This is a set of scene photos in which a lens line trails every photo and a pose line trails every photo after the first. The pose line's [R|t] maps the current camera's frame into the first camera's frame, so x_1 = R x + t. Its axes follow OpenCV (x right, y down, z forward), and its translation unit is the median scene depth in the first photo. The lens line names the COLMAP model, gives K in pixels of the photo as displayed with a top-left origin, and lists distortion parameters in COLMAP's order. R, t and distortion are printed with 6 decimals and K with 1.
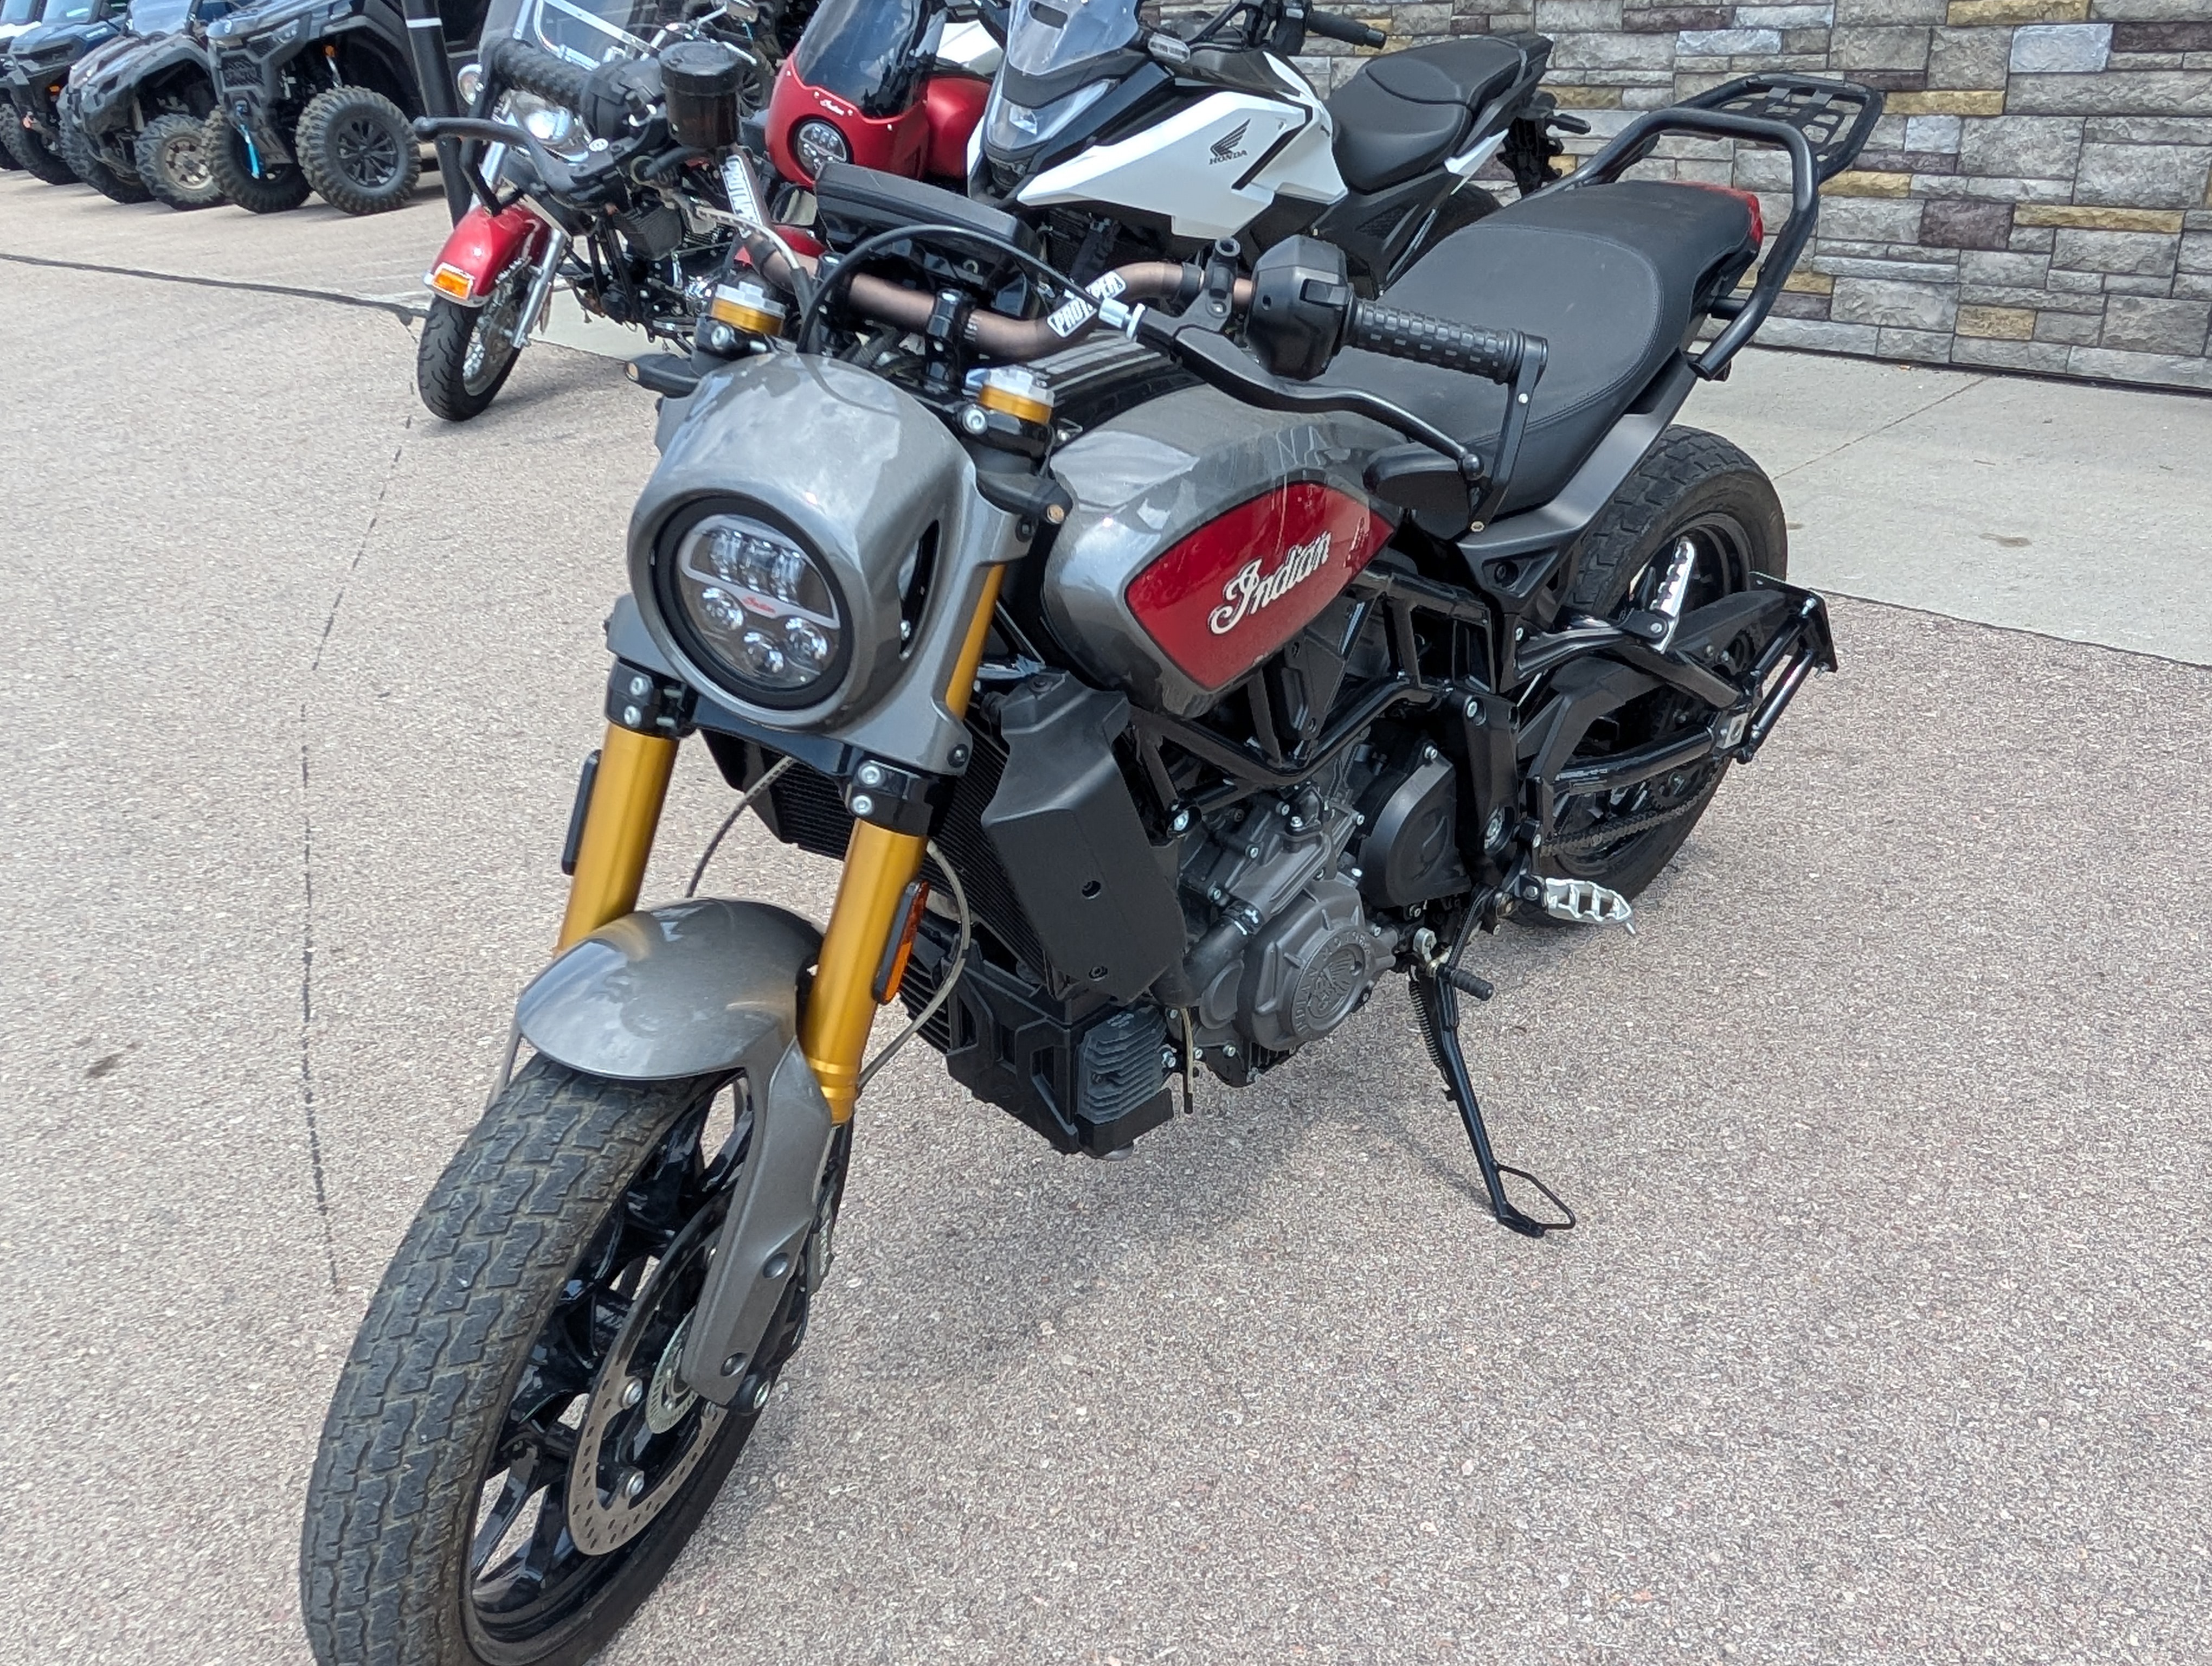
lens RADIAL K [[1823.4, 0, 1103.4], [0, 1823.4, 913.0], [0, 0, 1]] dist [0.003137, -0.002974]
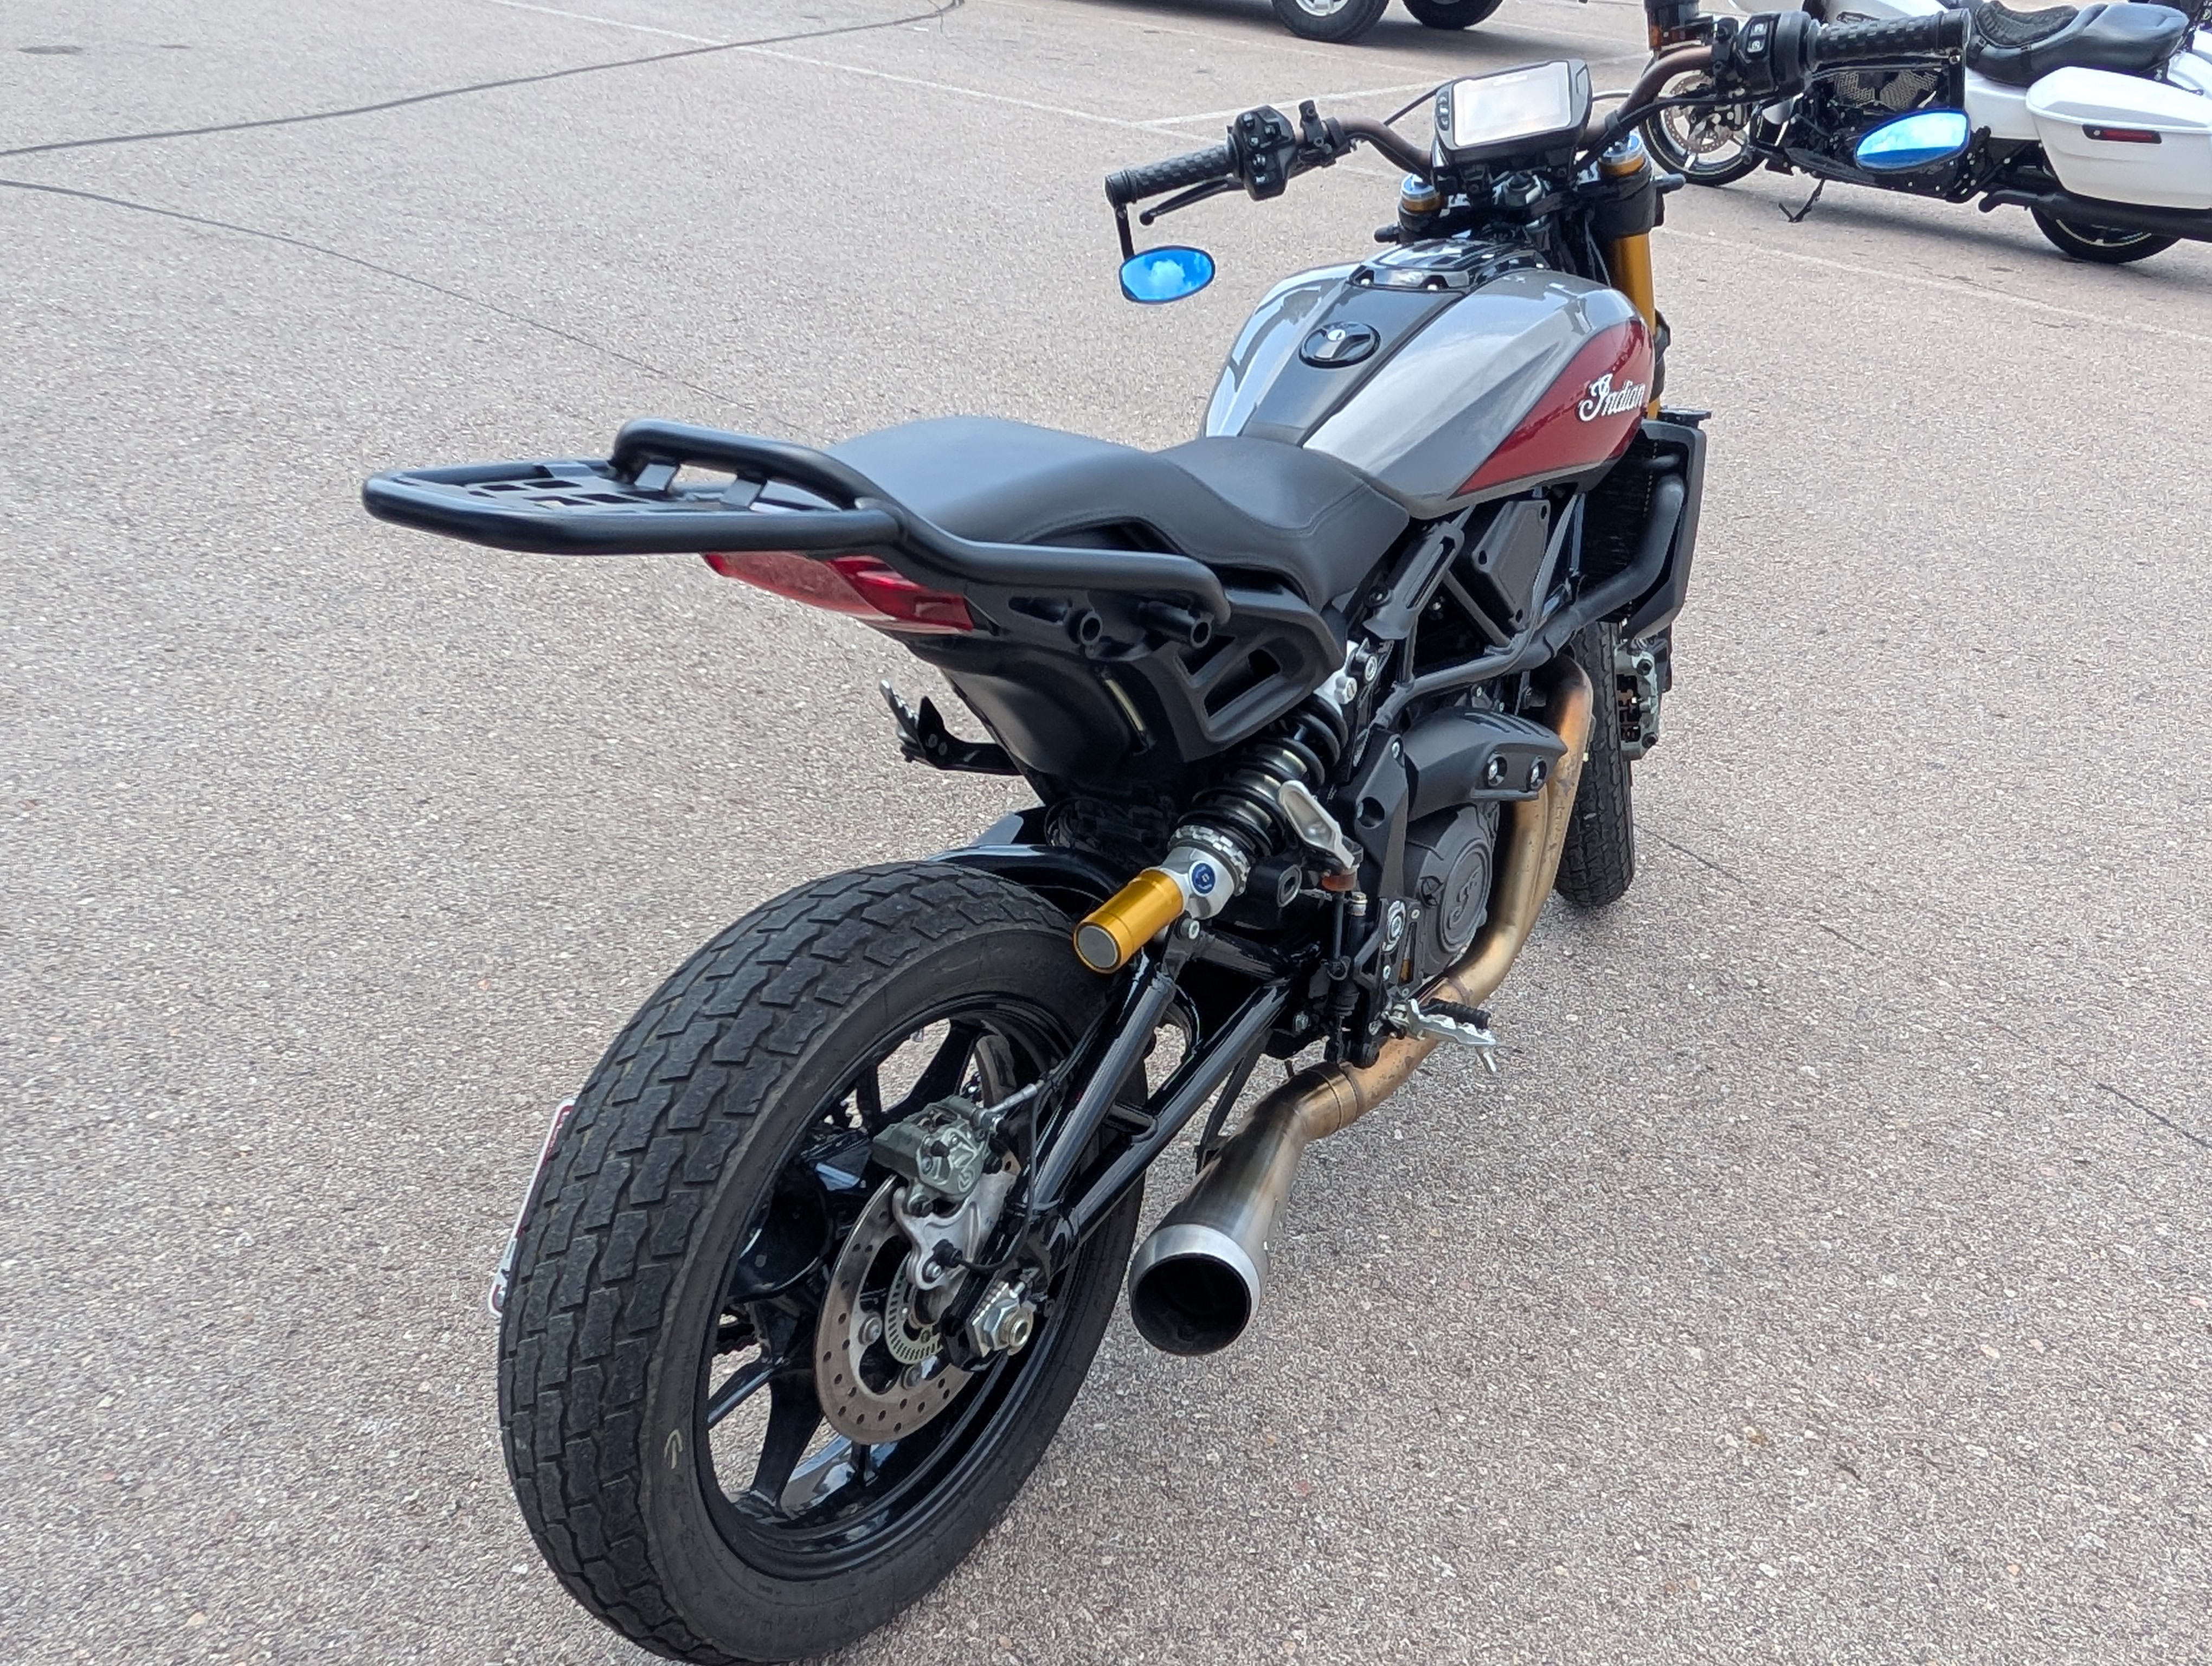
lens RADIAL K [[1823.7, 0, 1098.1], [0, 1823.7, 922.4], [0, 0, 1]] dist [0.003812, -0.004481]
pose [[-0.987732, 0.101855, -0.118371, 0.148616], [-0.058749, 0.459947, 0.886001, -0.419659], [0.144688, 0.882085, -0.448320, 0.675572]]
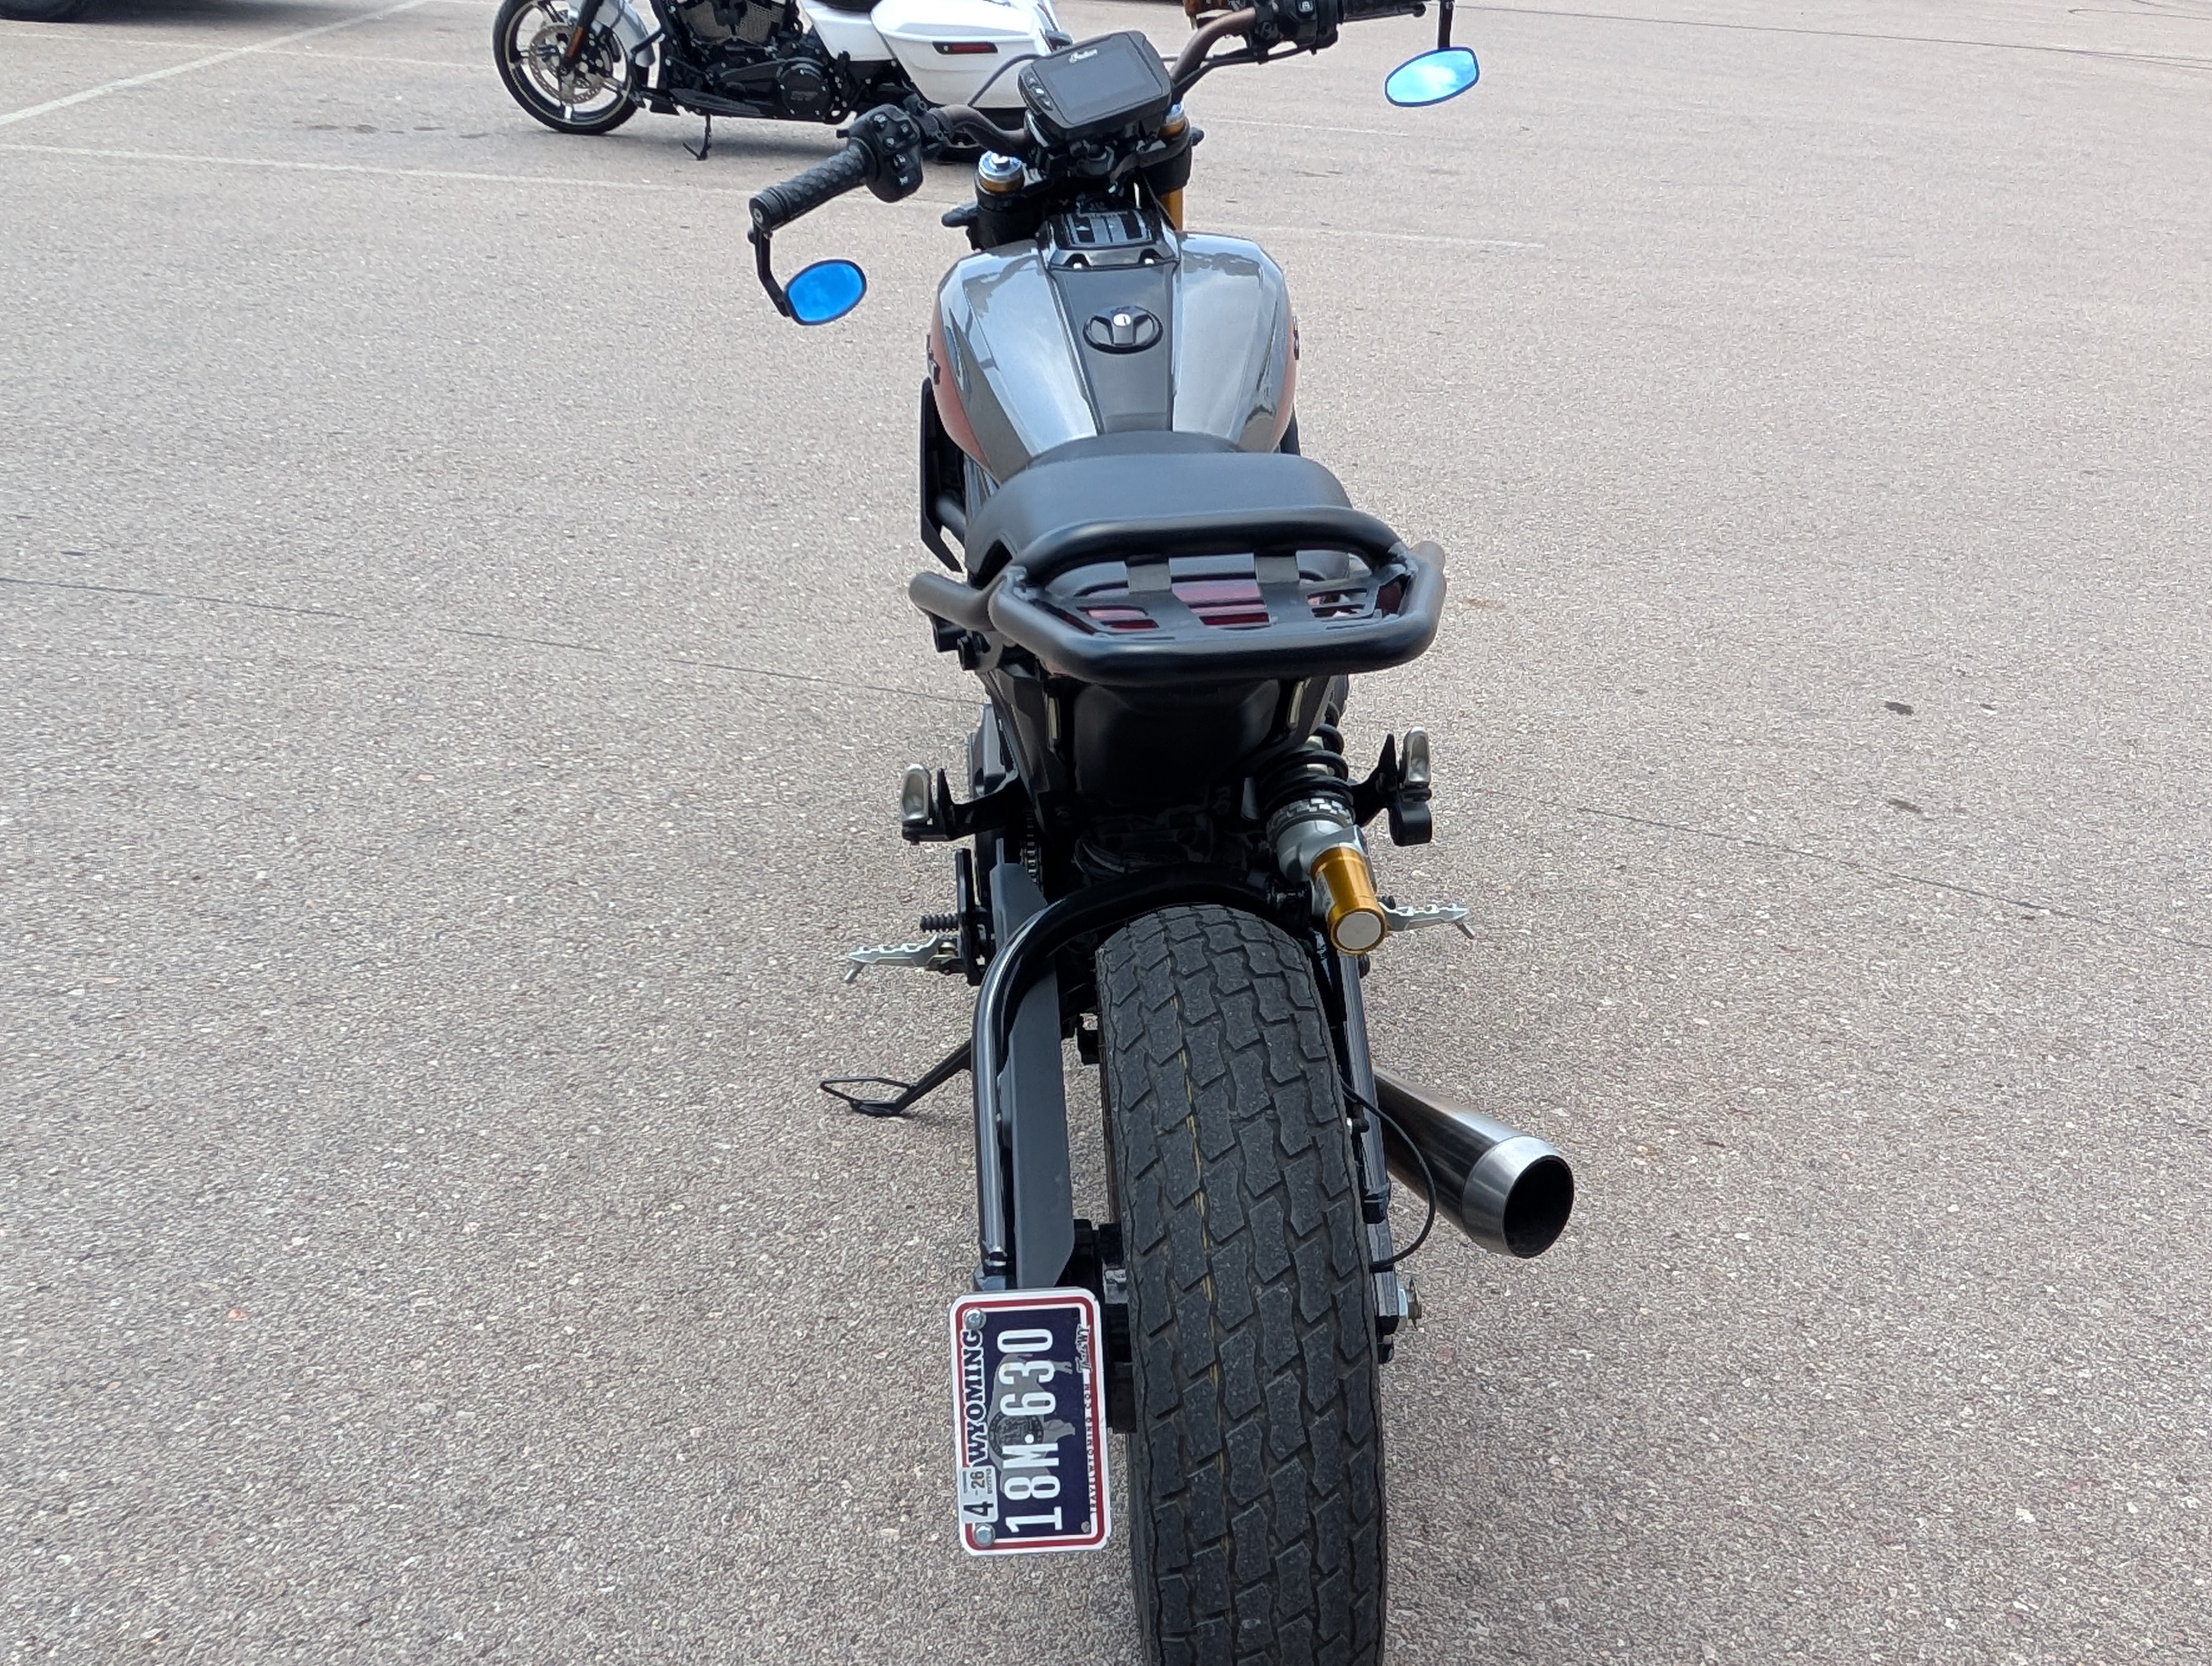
lens RADIAL K [[1823.7, 0, 1098.1], [0, 1823.7, 922.4], [0, 0, 1]] dist [0.003812, -0.004481]
pose [[-0.677483, 0.421463, -0.602815, 0.352281], [-0.367239, 0.516279, 0.773687, -0.371813], [0.637301, 0.745537, -0.194993, 0.564030]]
